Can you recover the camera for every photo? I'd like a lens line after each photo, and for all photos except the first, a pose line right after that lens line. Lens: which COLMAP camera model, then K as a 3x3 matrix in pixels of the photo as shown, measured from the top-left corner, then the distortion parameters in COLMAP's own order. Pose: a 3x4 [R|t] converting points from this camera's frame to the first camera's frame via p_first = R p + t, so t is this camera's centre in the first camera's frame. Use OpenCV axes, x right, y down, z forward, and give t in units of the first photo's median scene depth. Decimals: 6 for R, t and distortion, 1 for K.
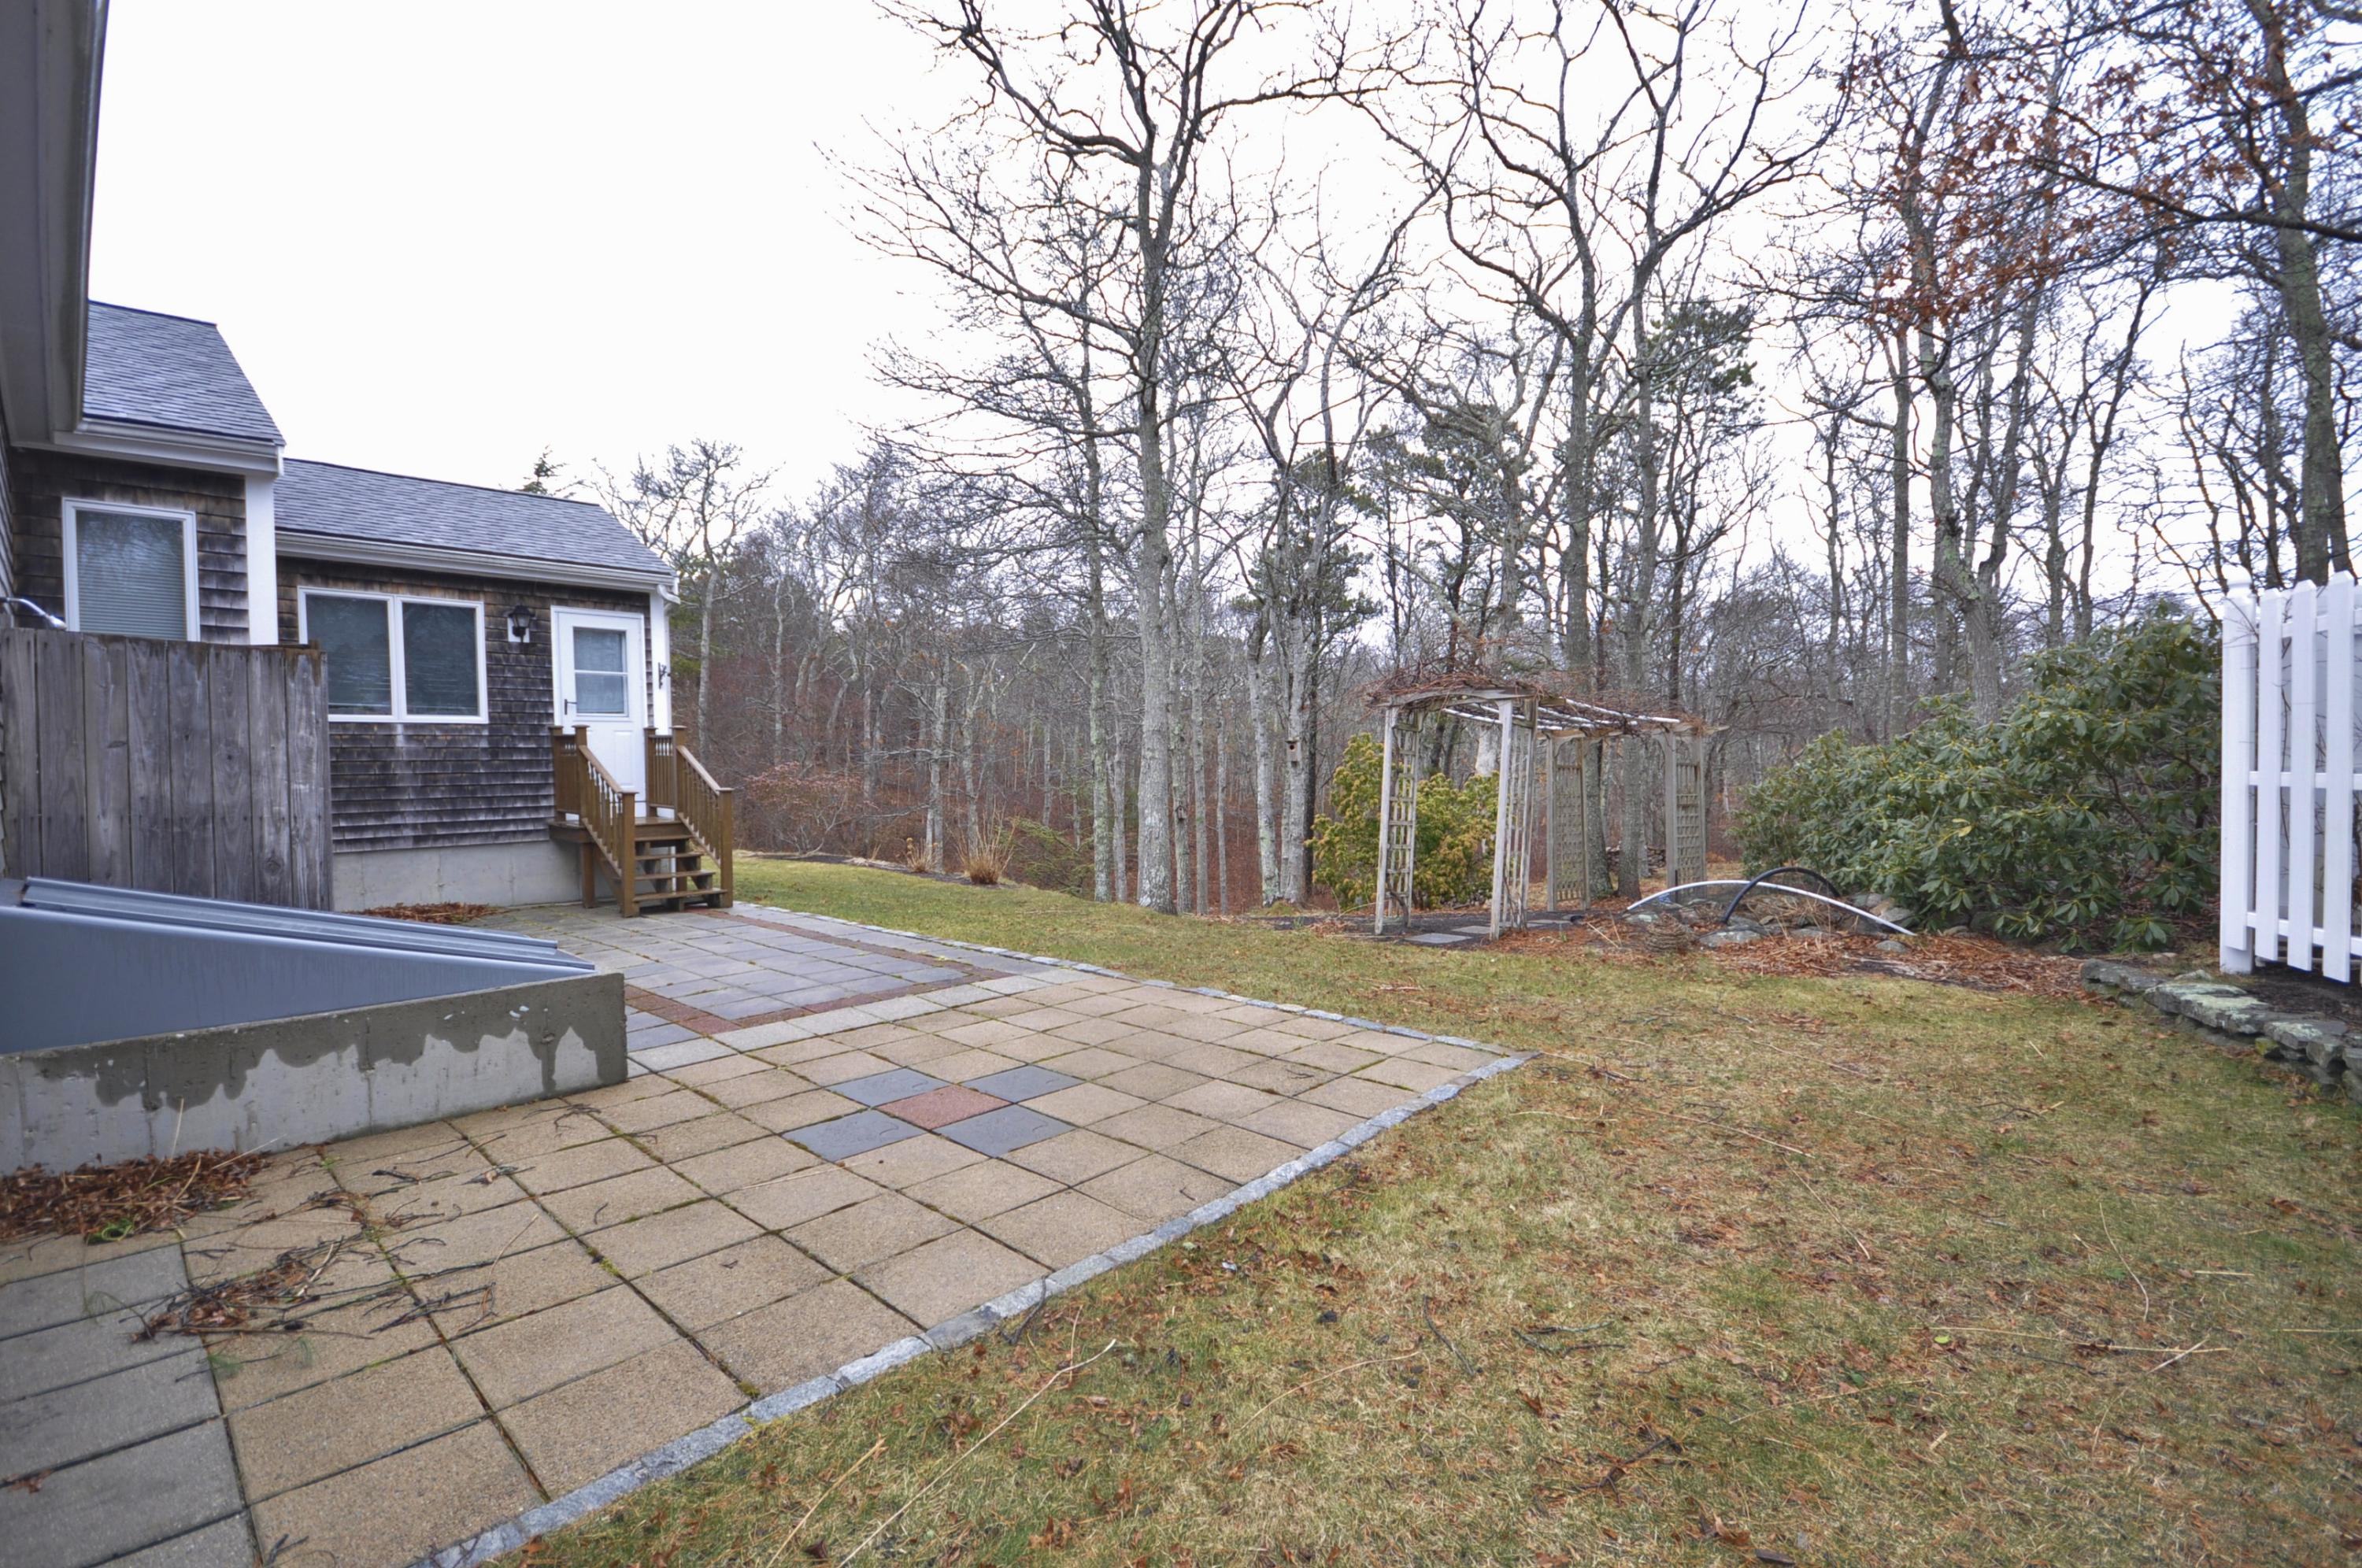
lens RADIAL K [[1030.8, 0, 1181.8], [0, 1030.8, 782.9], [0, 0, 1]] dist [0.011104, -0.012721]
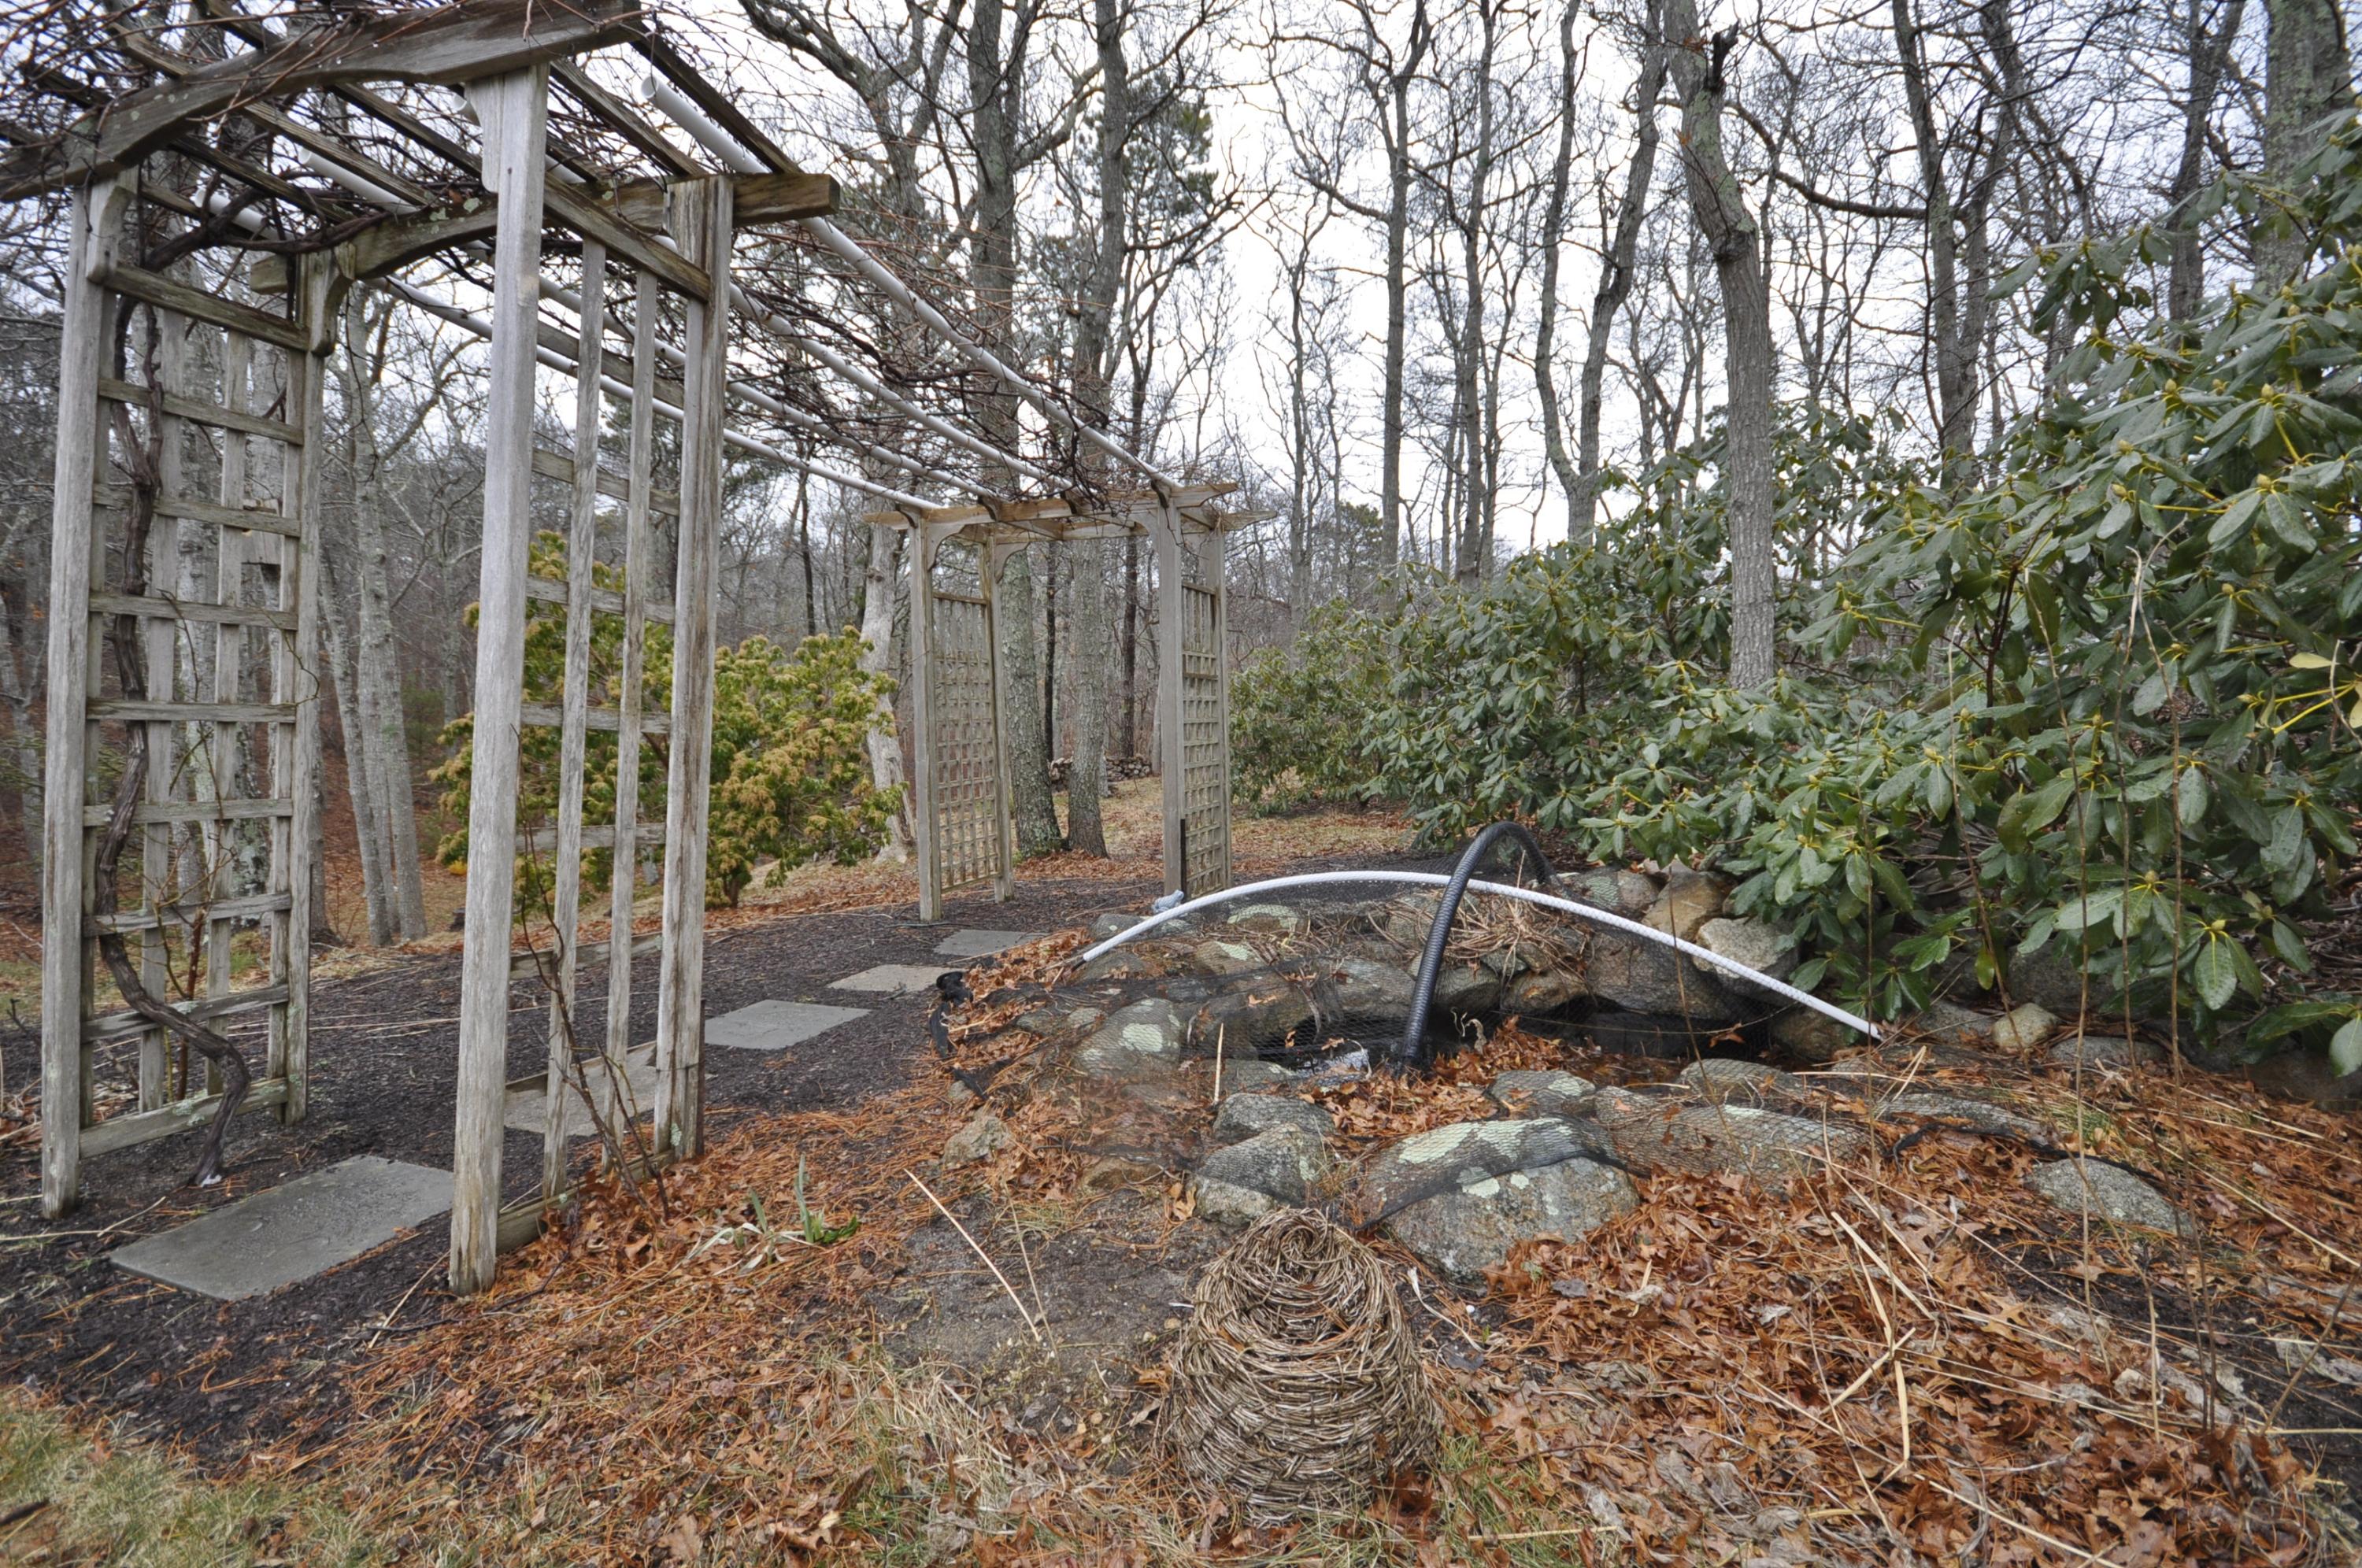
lens RADIAL K [[1030.8, 0, 1181.4], [0, 1030.8, 785.7], [0, 0, 1]] dist [0.011104, -0.012721]
pose [[0.877658, -0.047746, 0.476904, 0.179321], [0.010474, 0.996699, 0.080511, 0.026135], [-0.479174, -0.065666, 0.875260, 0.409714]]
